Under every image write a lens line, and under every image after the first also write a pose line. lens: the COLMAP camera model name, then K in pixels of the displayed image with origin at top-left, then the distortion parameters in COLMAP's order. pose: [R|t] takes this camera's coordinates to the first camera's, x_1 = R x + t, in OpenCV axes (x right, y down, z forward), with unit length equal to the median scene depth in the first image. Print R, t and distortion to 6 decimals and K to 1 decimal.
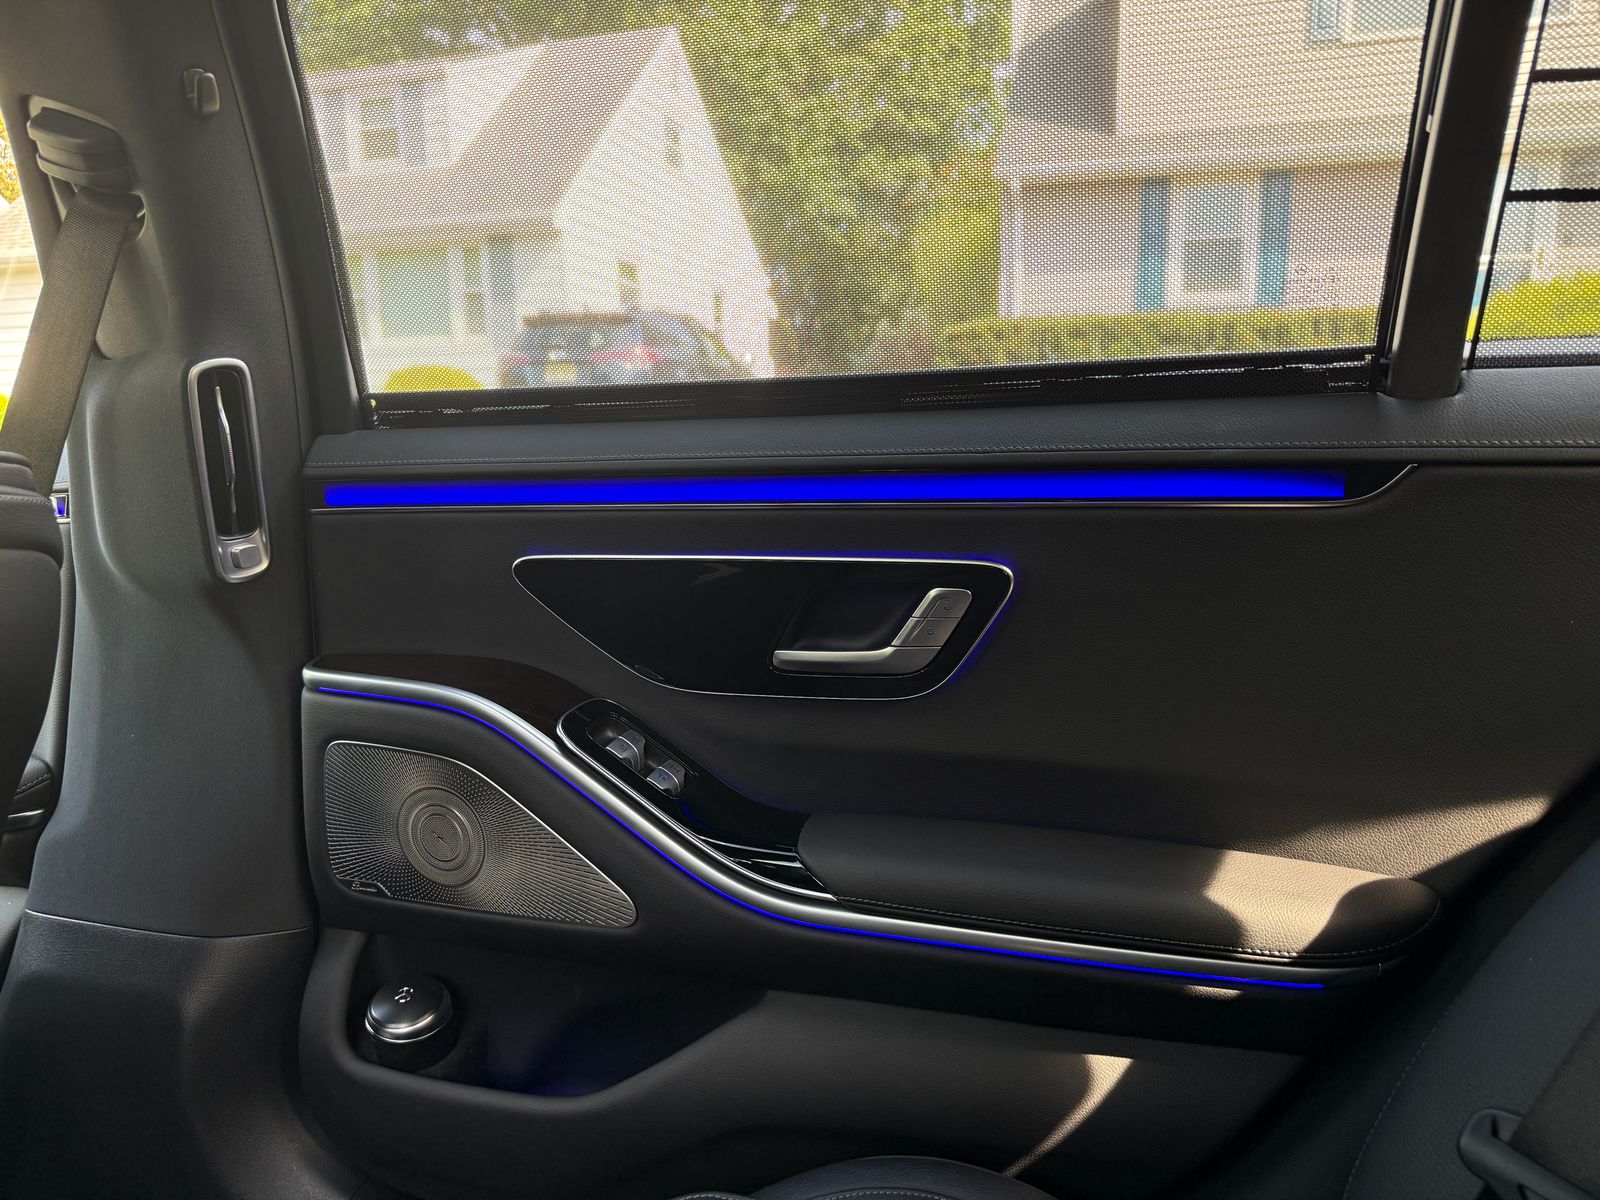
lens RADIAL K [[1125.7, 0, 798.1], [0, 1125.7, 590.7], [0, 0, 1]] dist [0.002860, -0.039726]
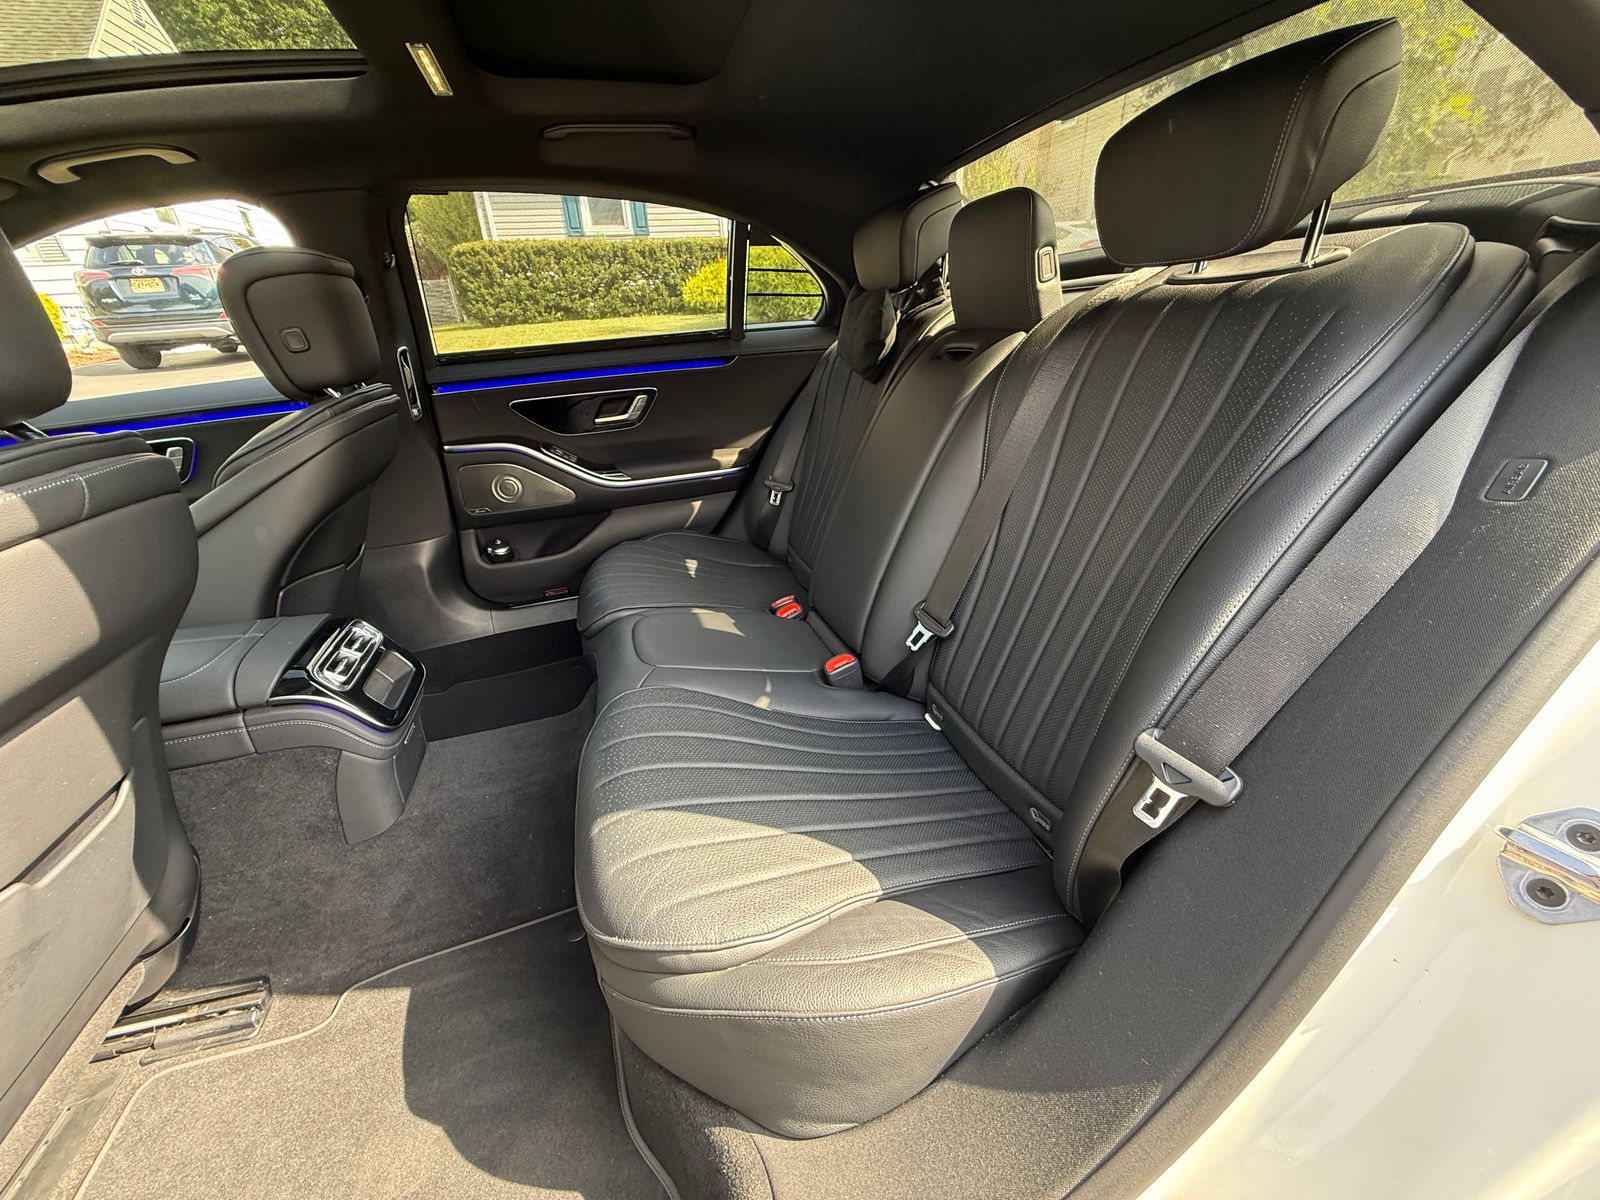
lens RADIAL K [[636.1, 0, 796.5], [0, 636.1, 599.7], [0, 0, 1]] dist [-0.001833, -0.000034]
pose [[0.820938, -0.273000, 0.501529, -0.046260], [0.116424, 0.939882, 0.321040, 0.001149], [-0.559023, -0.205164, 0.803369, -0.079527]]
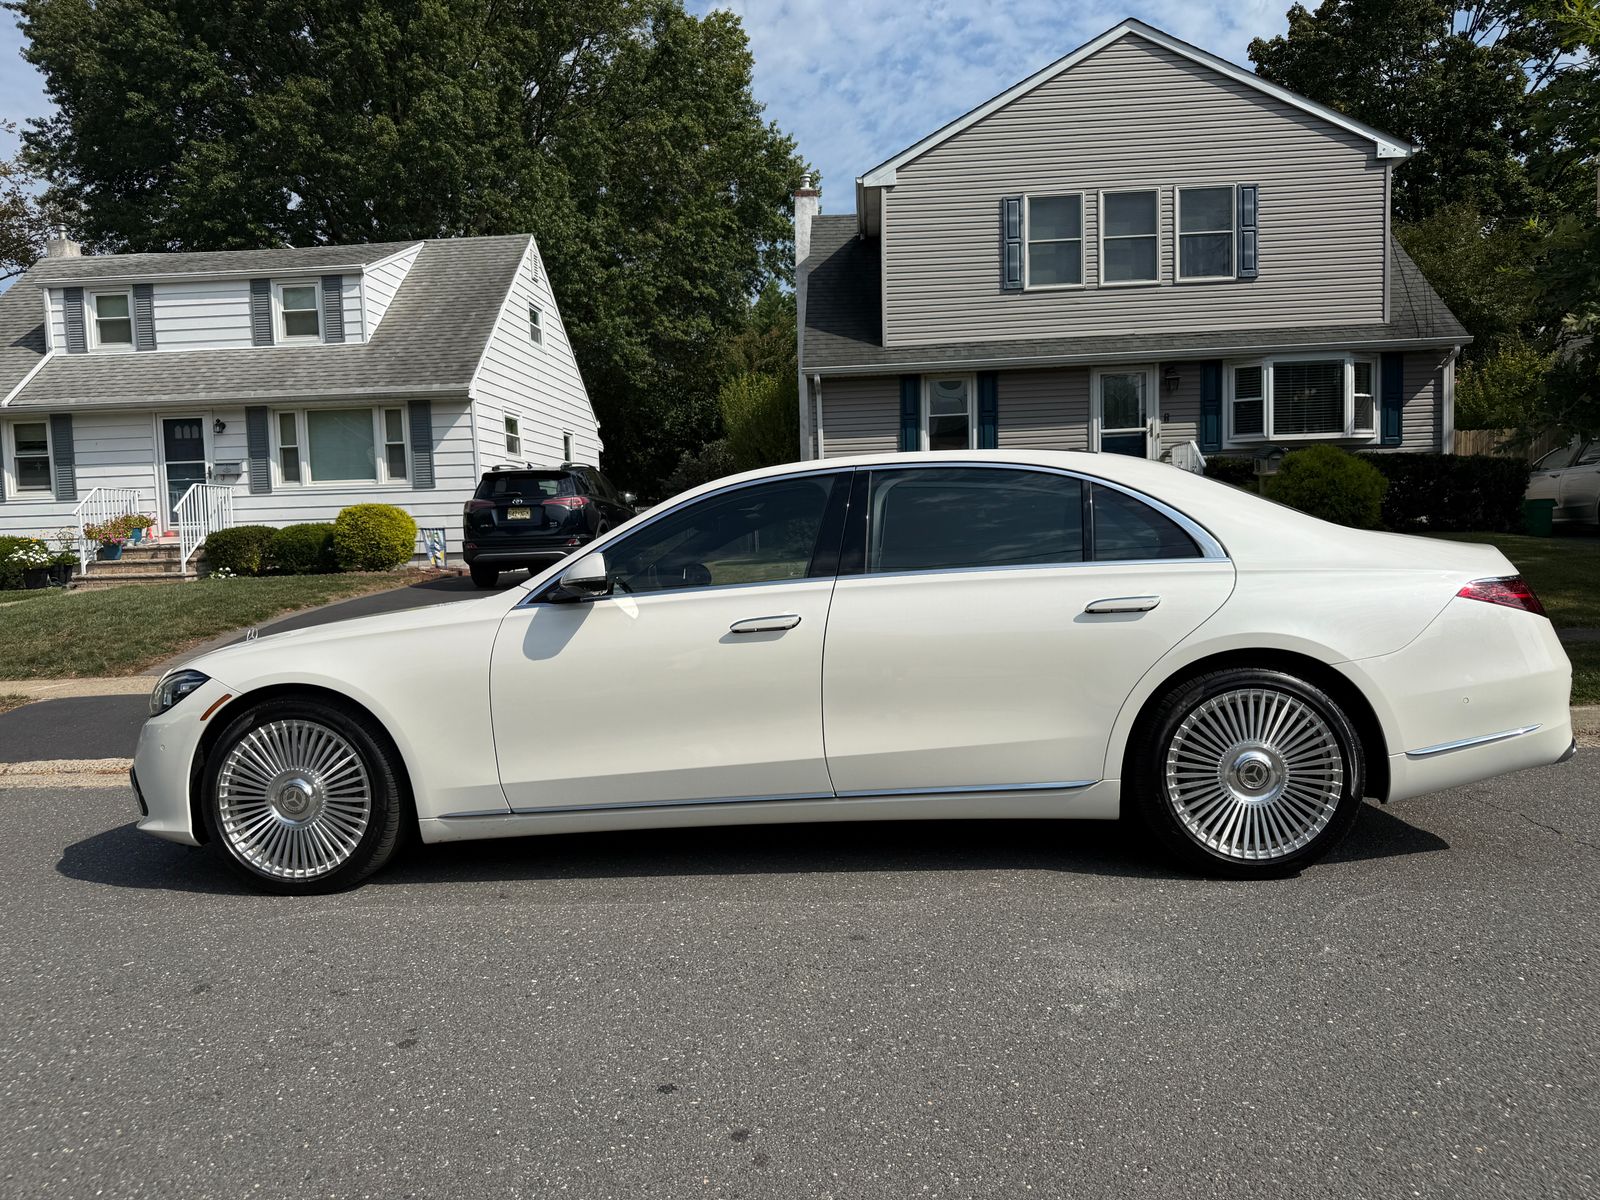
lens RADIAL K [[1145.0, 0, 805.5], [0, 1145.0, 605.9], [0, 0, 1]] dist [-0.028035, 0.002651]
pose [[0.972309, -0.029252, 0.231860, -0.162165], [0.047917, 0.996010, -0.075283, 0.037516], [-0.228733, 0.084308, 0.969832, -0.375474]]
